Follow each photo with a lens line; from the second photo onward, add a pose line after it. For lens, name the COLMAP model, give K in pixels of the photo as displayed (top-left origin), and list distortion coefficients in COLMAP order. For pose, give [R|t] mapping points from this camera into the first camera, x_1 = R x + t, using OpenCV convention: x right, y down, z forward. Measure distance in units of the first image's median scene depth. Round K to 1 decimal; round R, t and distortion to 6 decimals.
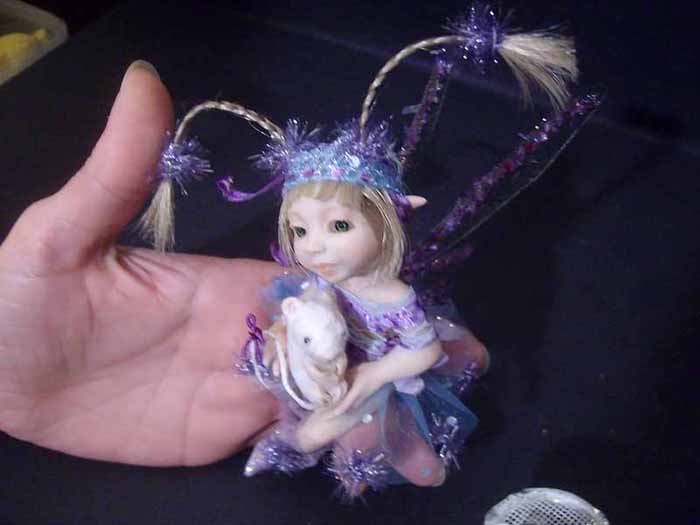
lens RADIAL K [[745.6, 0, 350.0], [0, 745.6, 262.5], [0, 0, 1]] dist [-0.197053, 0.002387]
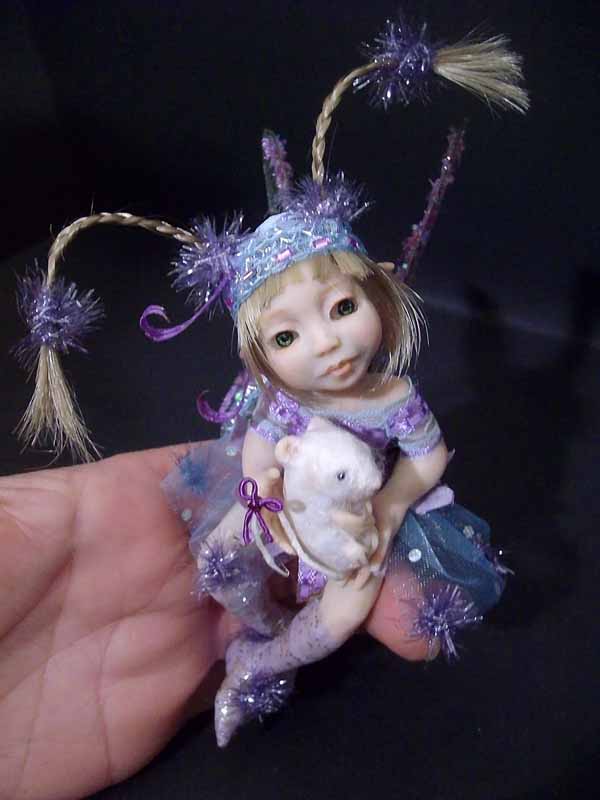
lens RADIAL K [[852.1, 0, 215.5], [0, 852.1, 399.6], [0, 0, 1]] dist [-0.197053, 0.002387]
pose [[0.862340, -0.299745, 0.408073, -0.463186], [0.359457, 0.930024, -0.076465, 0.051915], [-0.356597, 0.212624, 0.909742, 0.246695]]
